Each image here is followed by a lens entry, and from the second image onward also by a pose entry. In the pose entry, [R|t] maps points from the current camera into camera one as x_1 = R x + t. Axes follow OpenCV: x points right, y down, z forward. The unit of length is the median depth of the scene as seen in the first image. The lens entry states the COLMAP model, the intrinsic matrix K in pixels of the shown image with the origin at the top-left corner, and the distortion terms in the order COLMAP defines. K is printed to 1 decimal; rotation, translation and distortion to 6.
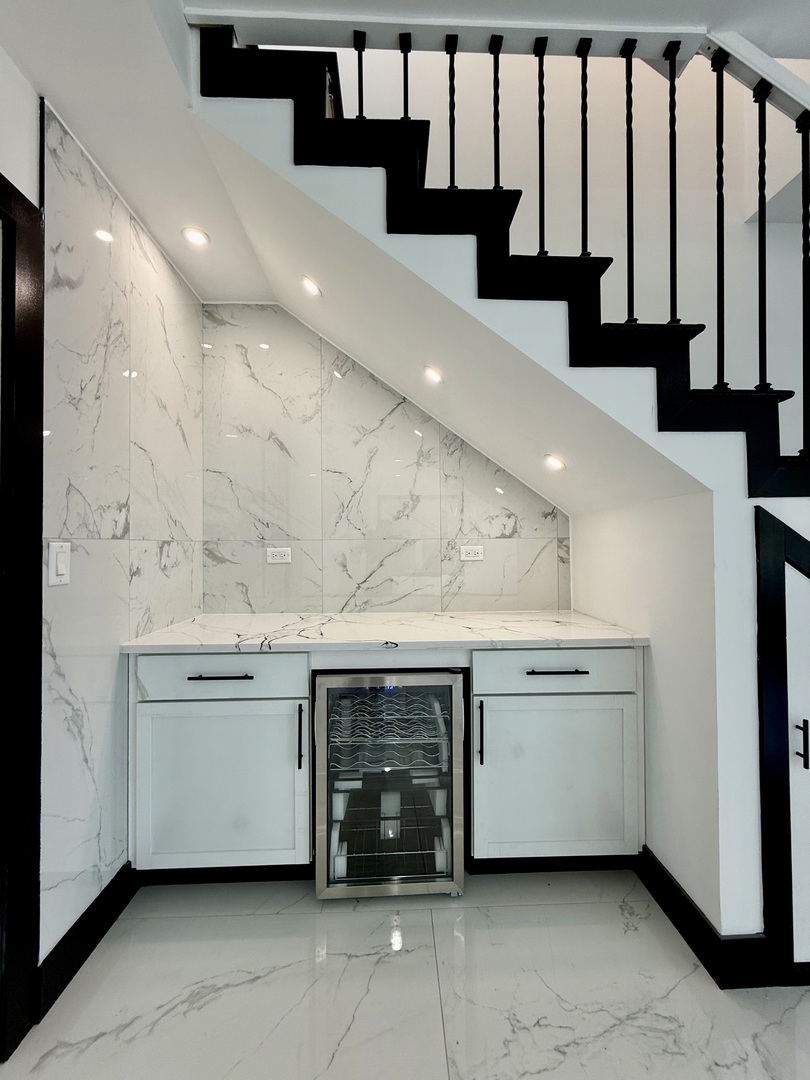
lens RADIAL K [[439.9, 0, 405.0], [0, 439.9, 540.0], [0, 0, 1]] dist [0.002626, 0.000233]
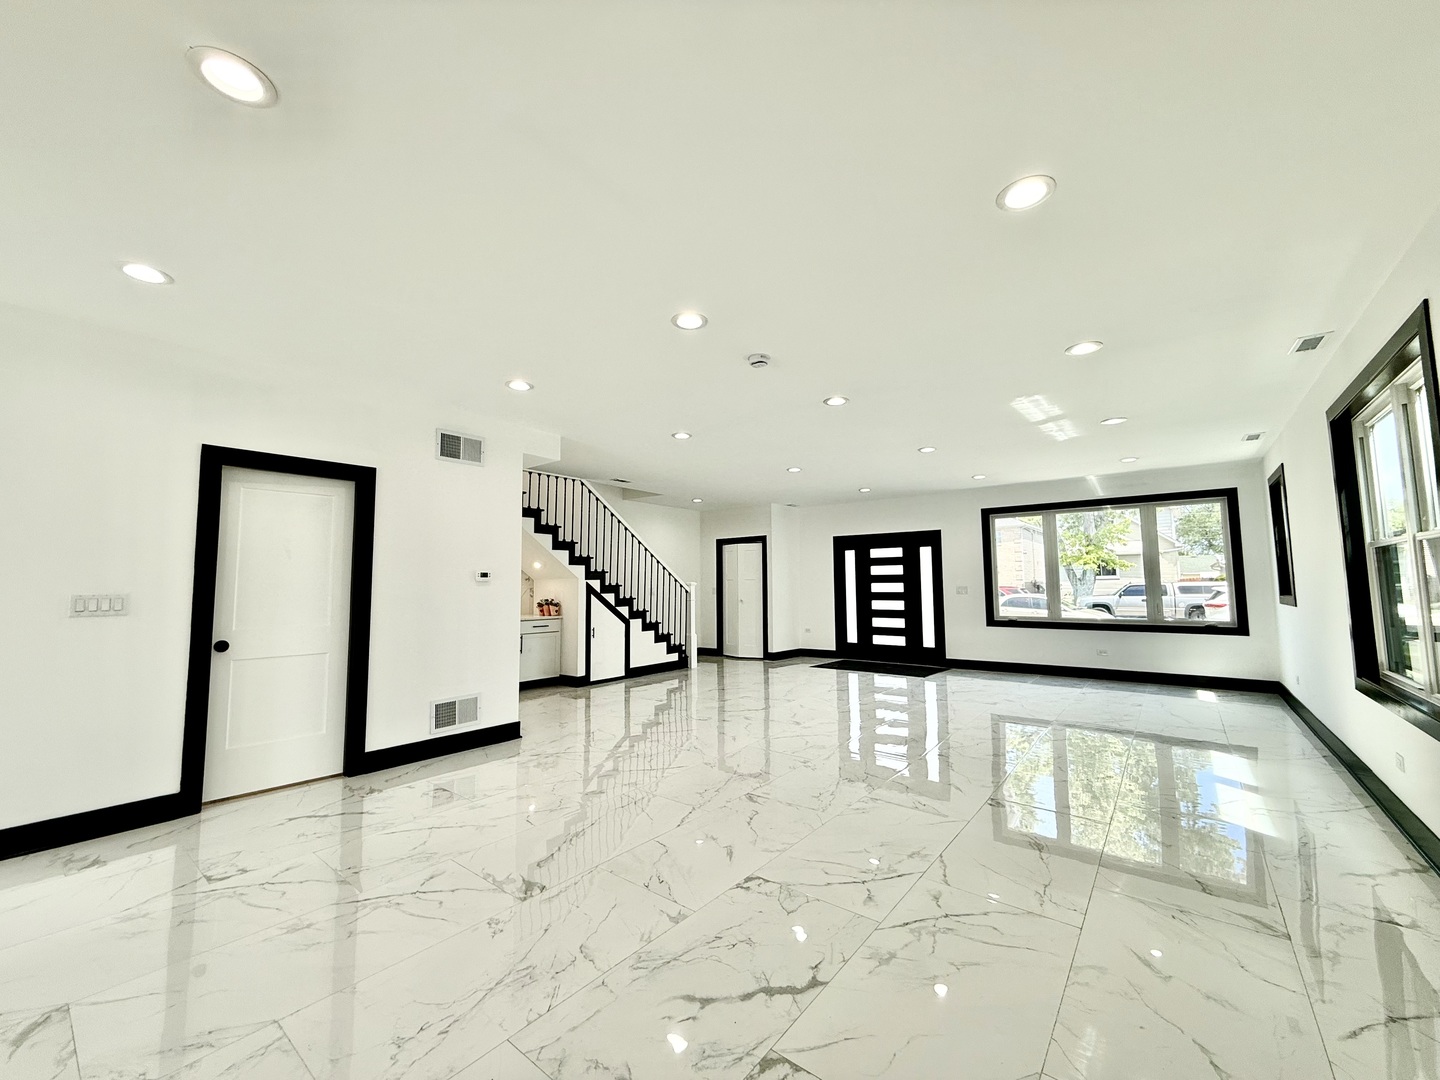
lens RADIAL K [[574.8, 0, 716.4], [0, 574.8, 538.9], [0, 0, 1]] dist [-0.000545, 0.000159]
pose [[0.638770, 0.066060, 0.766556, -2.396333], [-0.005989, 0.996704, -0.080904, -0.038197], [-0.769374, 0.047088, 0.637060, -3.142793]]
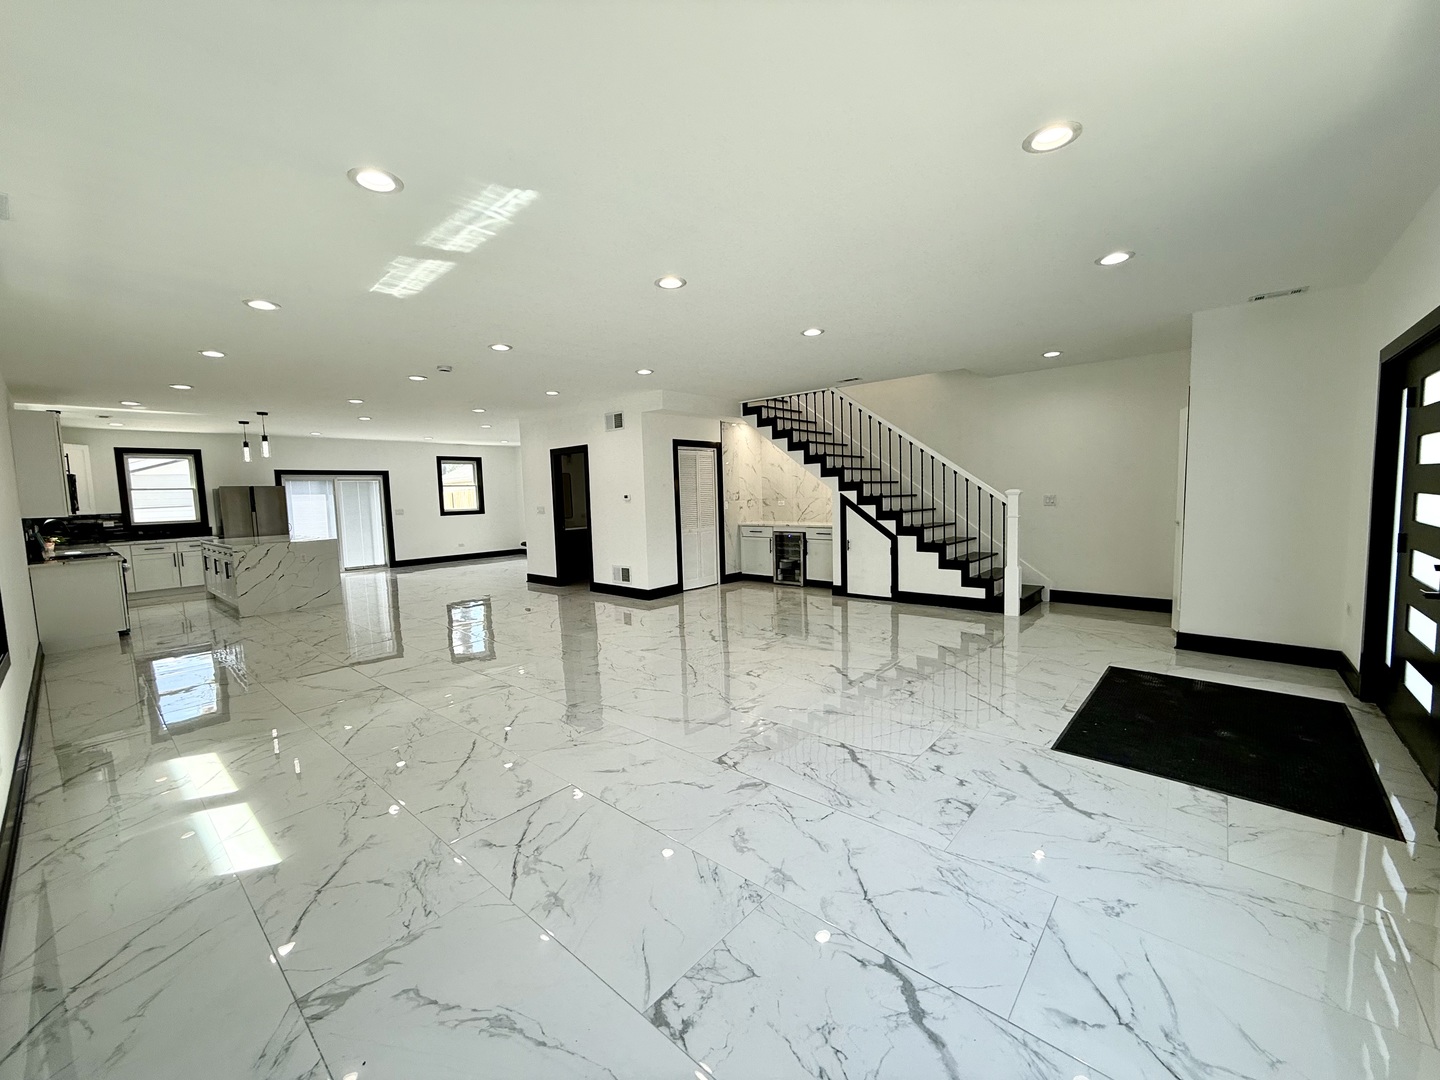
lens RADIAL K [[574.8, 0, 716.4], [0, 574.8, 538.9], [0, 0, 1]] dist [-0.000545, 0.000159]
pose [[0.732131, 0.040949, -0.679932, 3.148306], [0.034024, 0.994747, 0.096545, -0.180215], [0.680314, -0.093818, 0.726891, -3.391477]]
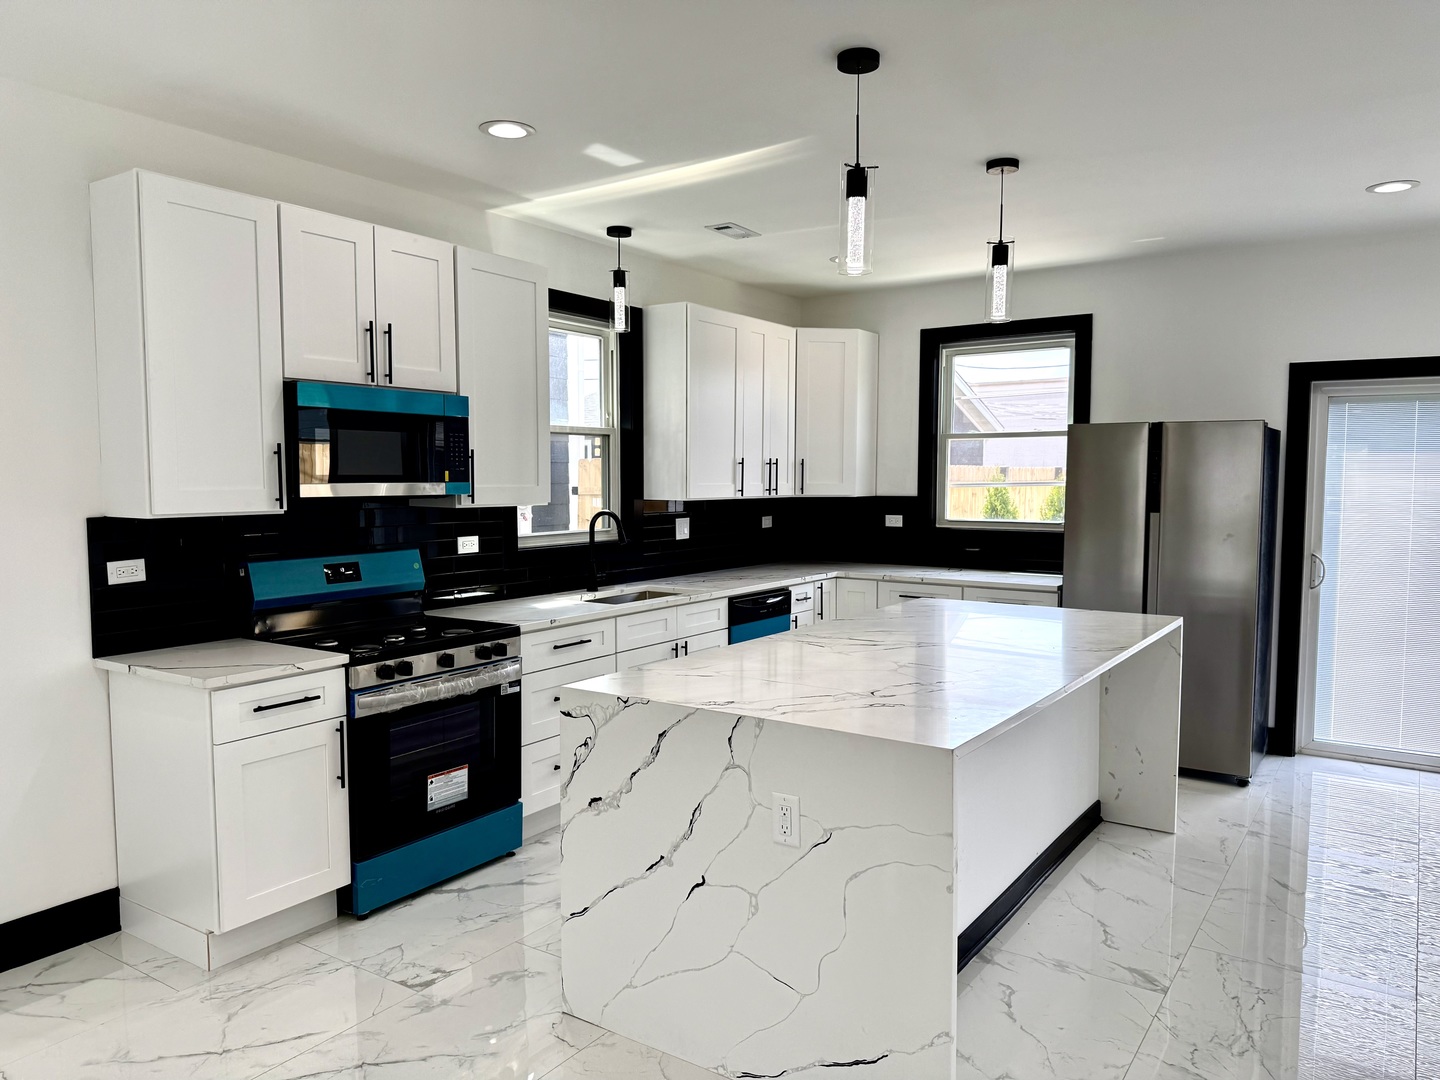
lens RADIAL K [[1004.5, 0, 718.7], [0, 1004.5, 544.1], [0, 0, 1]] dist [0.143589, -0.311339]
pose [[-0.587231, 0.063228, -0.806946, -1.584531], [0.015409, 0.997637, 0.066956, -0.172832], [0.809273, 0.026885, -0.586817, -1.414375]]
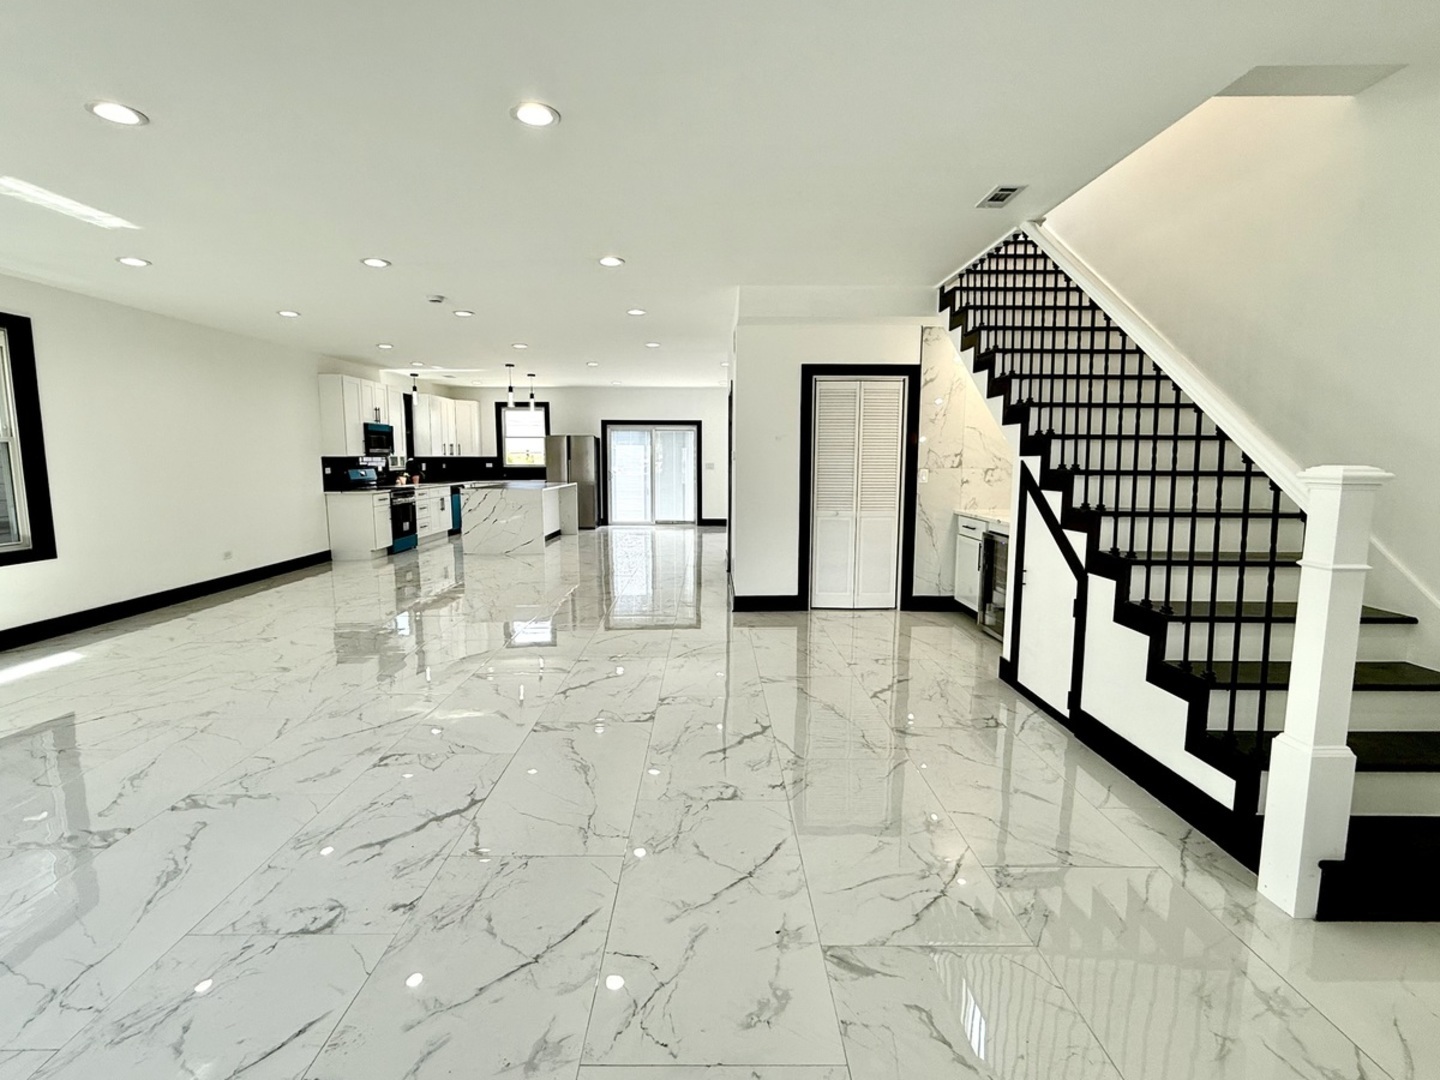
lens RADIAL K [[687.8, 0, 714.1], [0, 687.8, 534.6], [0, 0, 1]] dist [0.000981, -0.000032]
pose [[-0.019548, 0.120058, -0.992574, 3.256744], [0.012280, 0.992718, 0.119833, -0.110321], [0.999734, -0.009846, -0.020880, -0.293102]]
